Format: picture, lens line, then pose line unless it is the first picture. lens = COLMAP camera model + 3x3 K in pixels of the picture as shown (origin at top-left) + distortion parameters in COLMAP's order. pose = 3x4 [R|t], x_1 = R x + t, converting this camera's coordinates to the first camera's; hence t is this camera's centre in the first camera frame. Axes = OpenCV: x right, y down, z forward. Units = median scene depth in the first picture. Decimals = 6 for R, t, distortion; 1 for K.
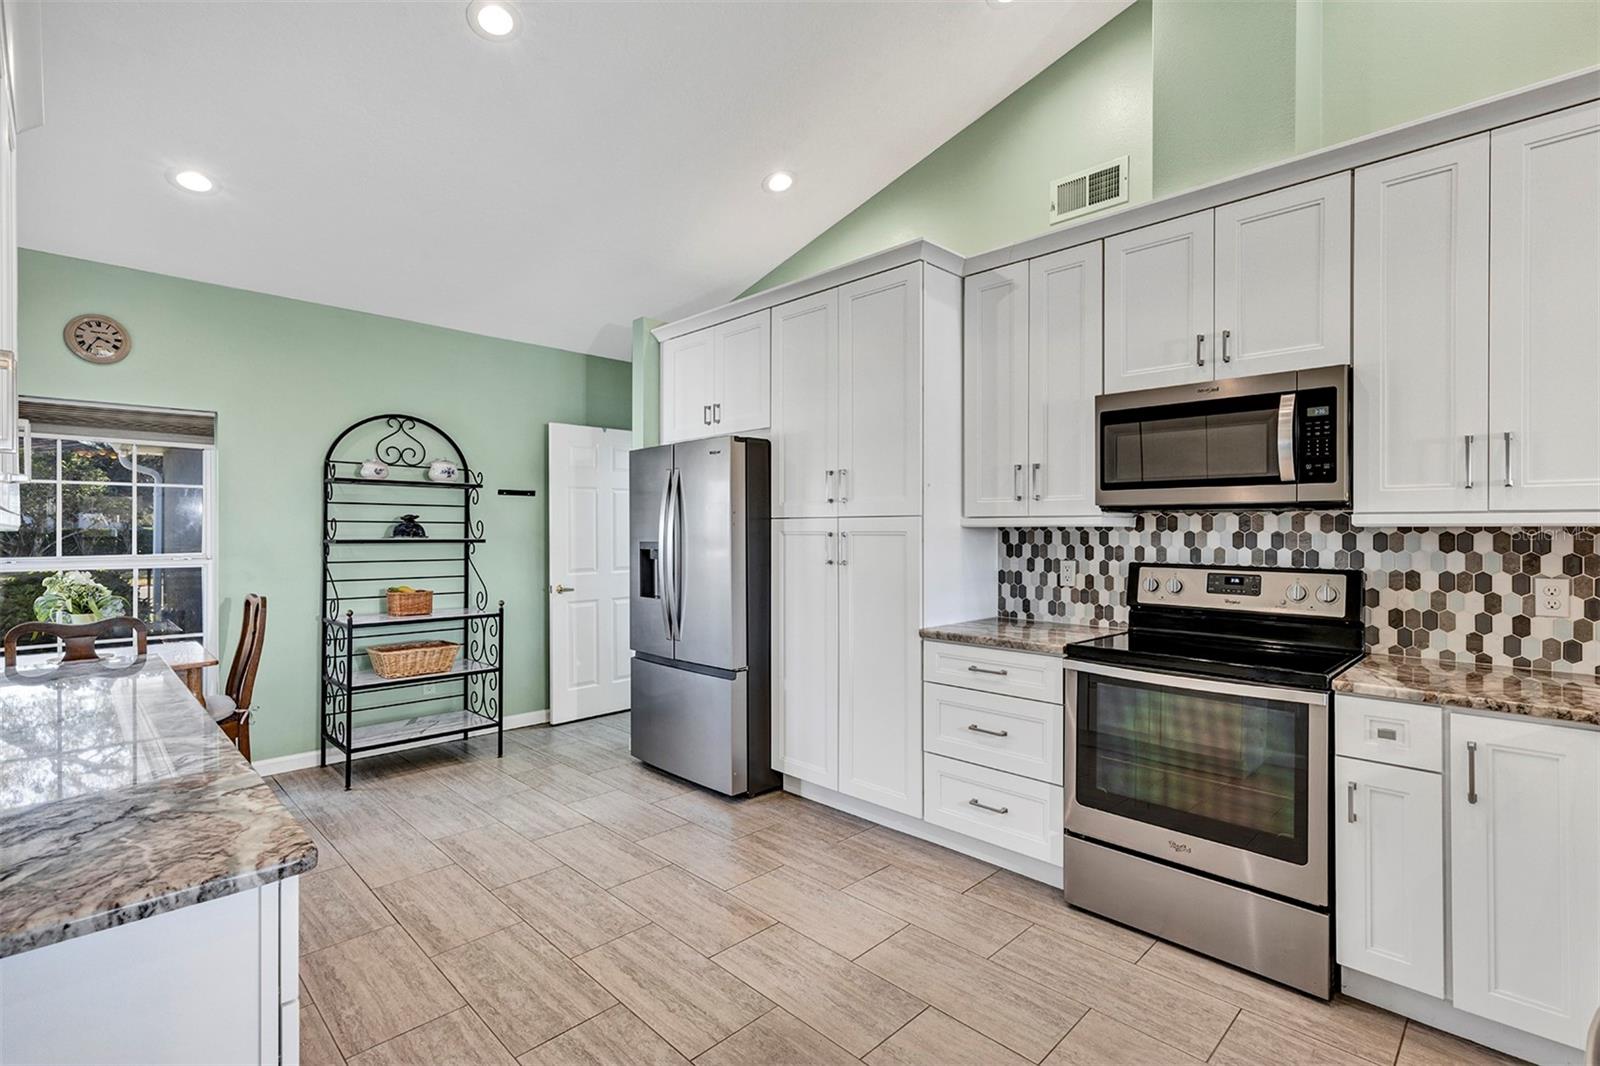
lens RADIAL K [[728.3, 0, 784.0], [0, 728.3, 530.7], [0, 0, 1]] dist [0.009850, 0.000439]
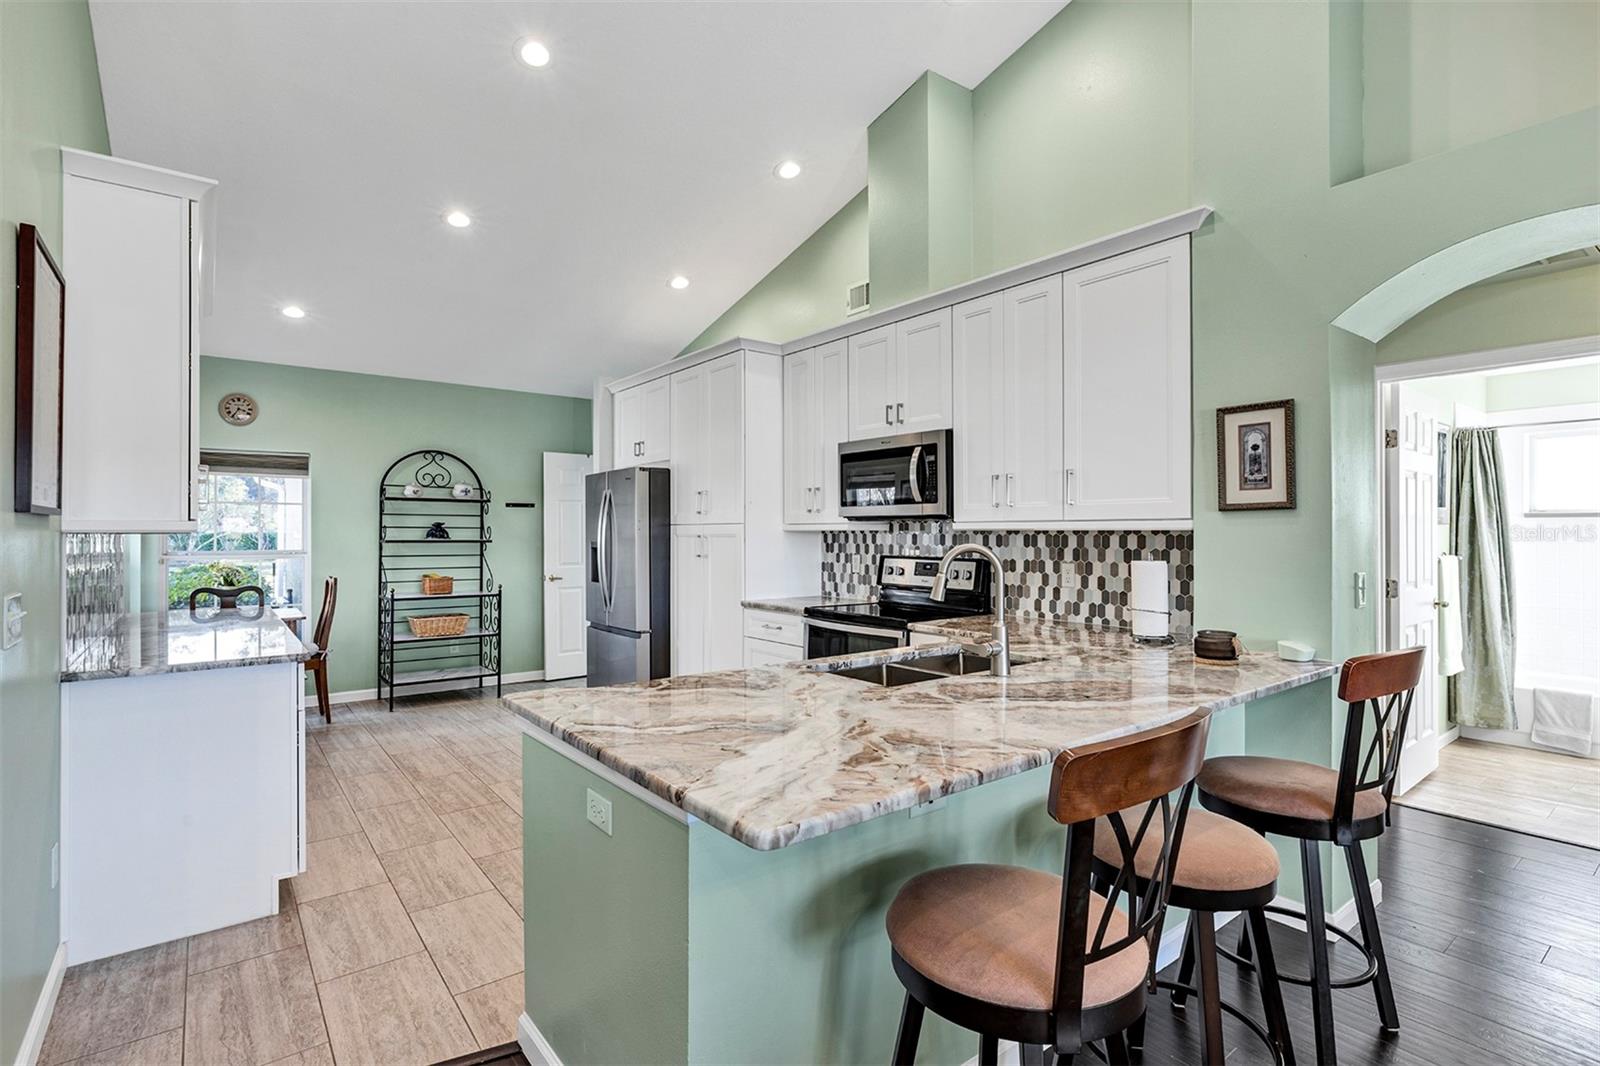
lens RADIAL K [[743.7, 0, 786.0], [0, 743.7, 532.8], [0, 0, 1]] dist [-0.006518, 0.001535]
pose [[0.993207, -0.000499, -0.116357, 0.390609], [0.000190, 0.999996, -0.002674, 0.002379], [0.116358, 0.002633, 0.993204, -0.412830]]
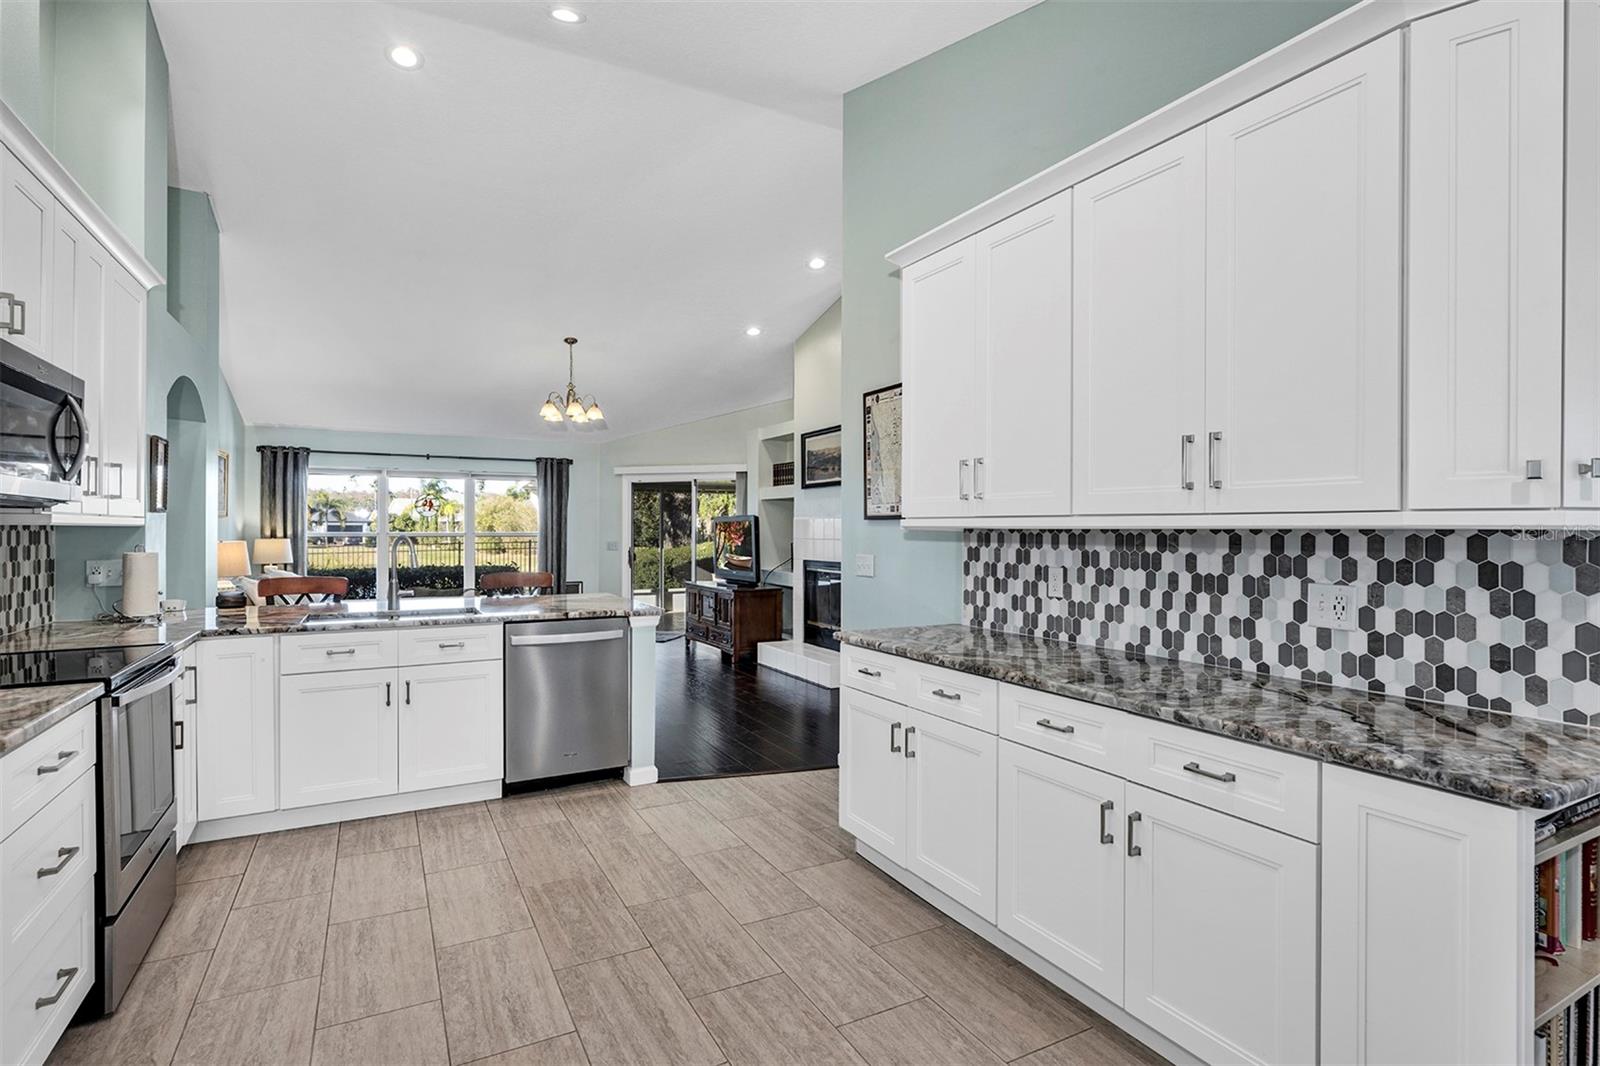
lens RADIAL K [[804.9, 0, 801.9], [0, 804.9, 539.7], [0, 0, 1]] dist [0.004995, 0.000748]
pose [[-0.961182, -0.006171, 0.275847, -0.397833], [-0.002623, 0.999909, 0.013229, -0.000522], [-0.275904, 0.011992, -0.961110, 1.186815]]
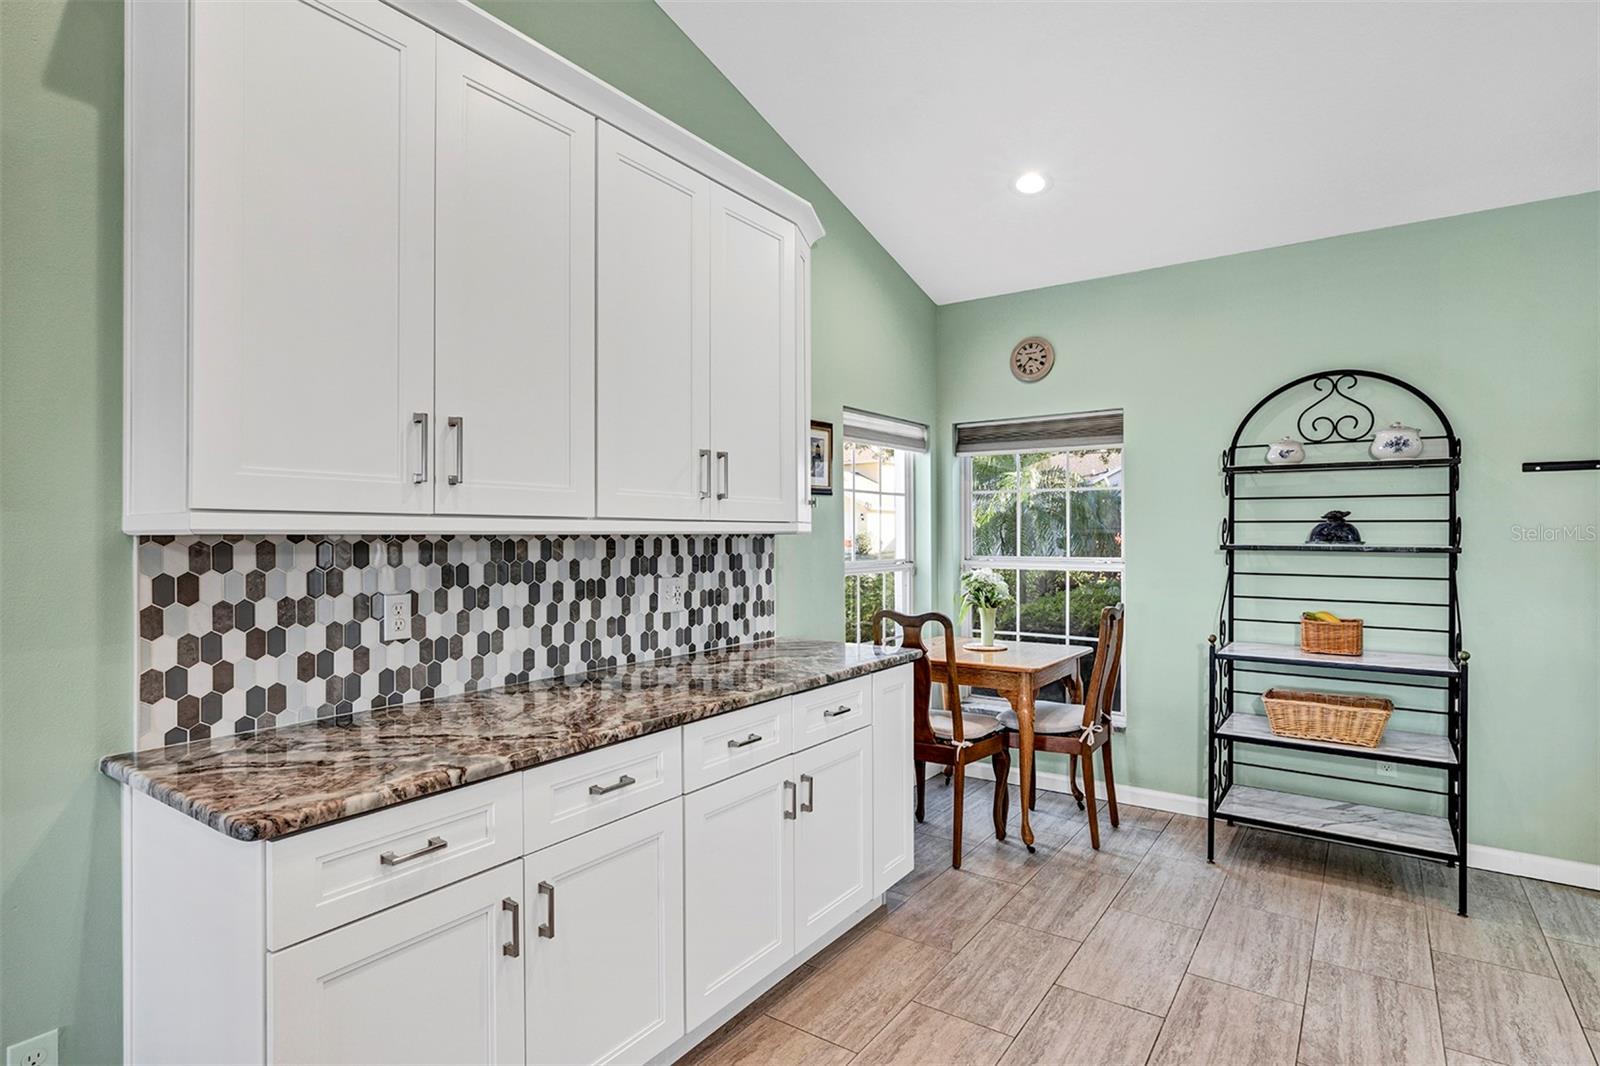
lens RADIAL K [[817.3, 0, 804.6], [0, 817.3, 536.5], [0, 0, 1]] dist [0.004490, 0.001448]
pose [[0.190730, 0.002585, -0.981639, 0.204555], [0.002328, 0.999993, 0.003085, -0.001338], [0.981640, -0.002874, 0.190722, 0.439936]]
